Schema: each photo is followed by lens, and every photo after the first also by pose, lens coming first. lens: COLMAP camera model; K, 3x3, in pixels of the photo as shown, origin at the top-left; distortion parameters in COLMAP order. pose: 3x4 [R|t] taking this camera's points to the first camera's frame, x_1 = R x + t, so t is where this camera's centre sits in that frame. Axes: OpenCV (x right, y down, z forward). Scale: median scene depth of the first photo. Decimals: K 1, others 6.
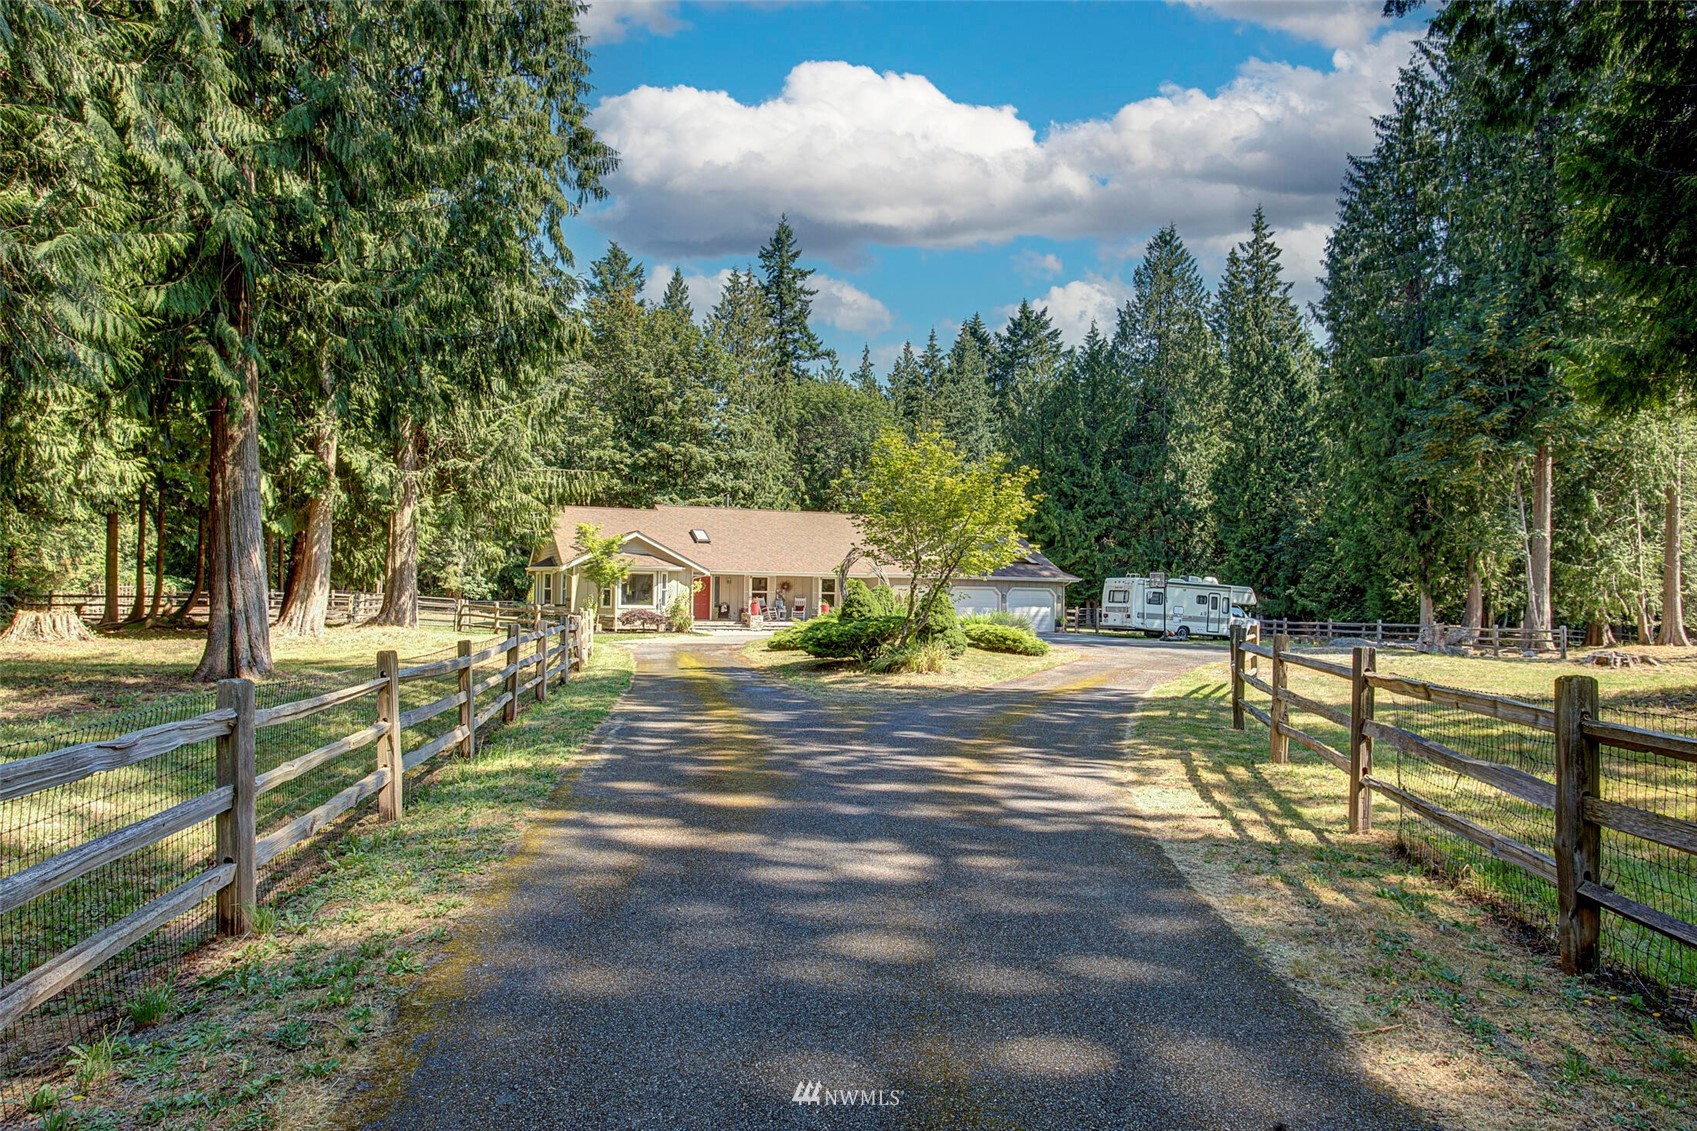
lens RADIAL K [[755.7, 0, 848.5], [0, 755.7, 565.5], [0, 0, 1]] dist [-0.030891, 0.000797]
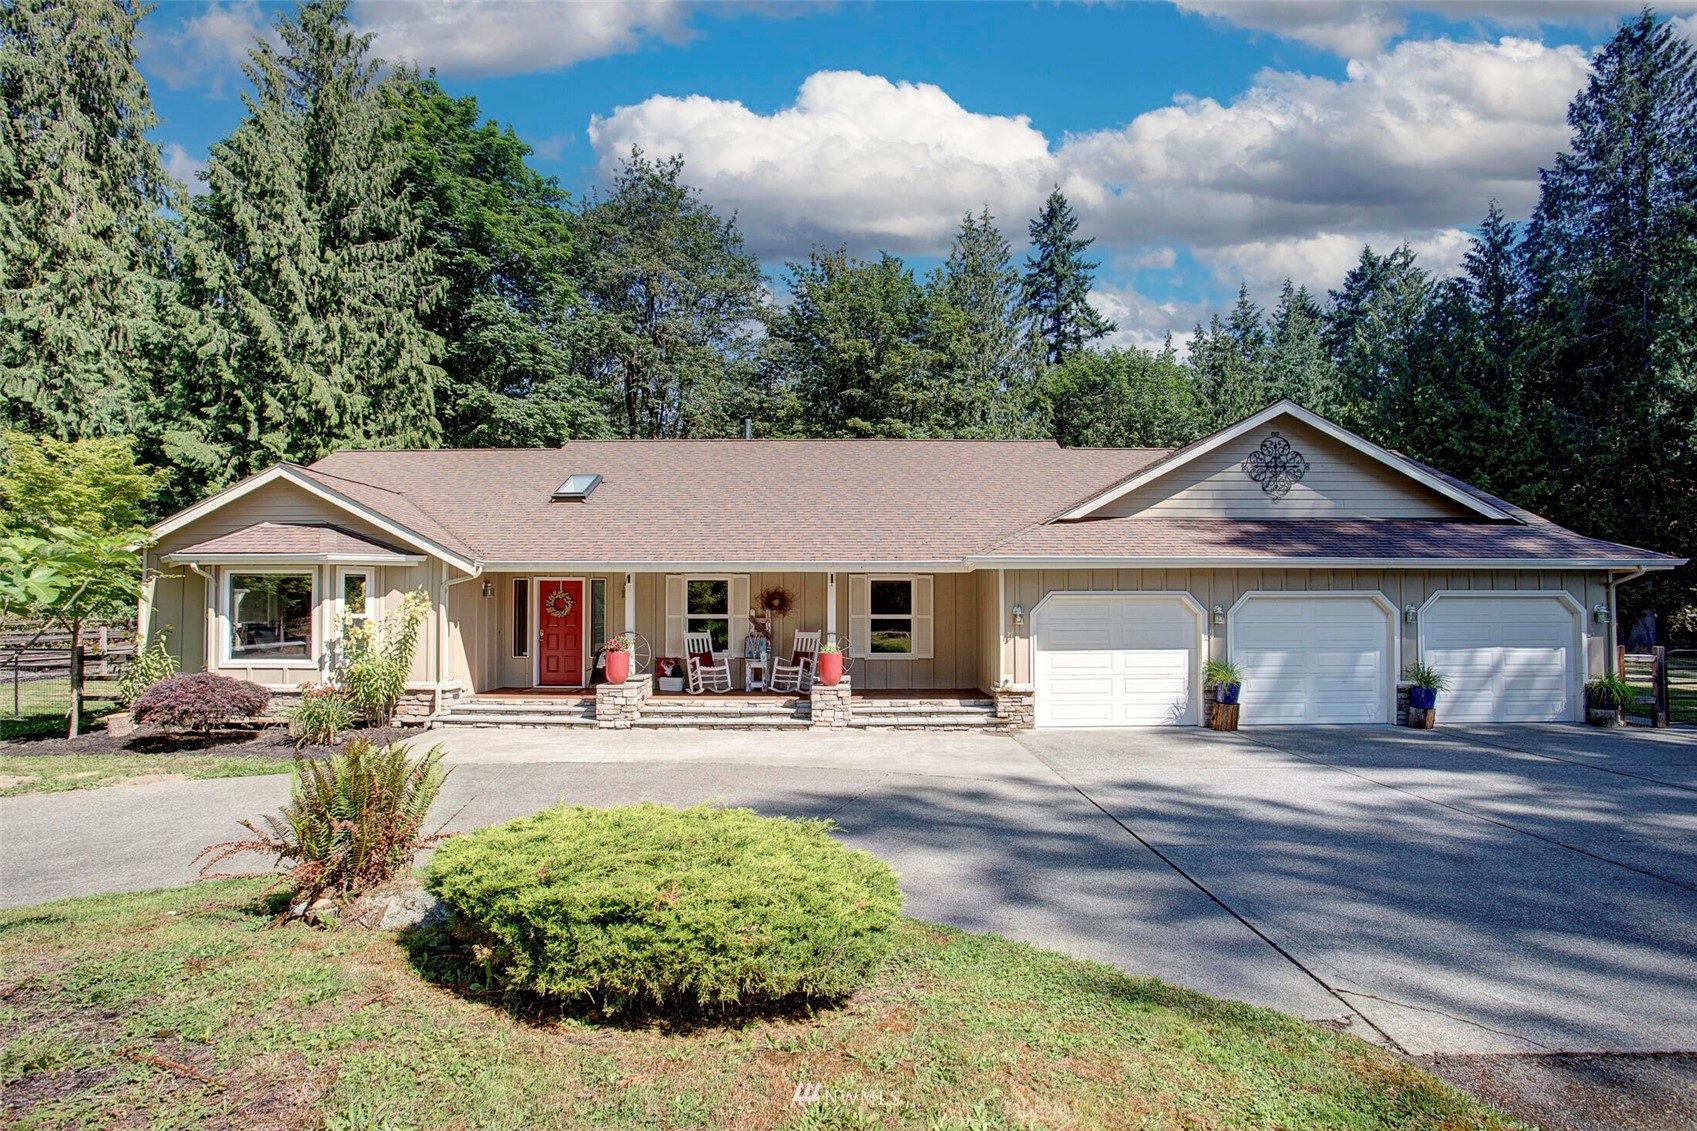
lens RADIAL K [[755.7, 0, 848.5], [0, 755.7, 565.5], [0, 0, 1]] dist [-0.030891, 0.000797]
pose [[0.924581, -0.030678, -0.379749, 0.055375], [0.025650, 0.999504, -0.018293, 0.009163], [0.380121, 0.007172, 0.924909, 0.347595]]
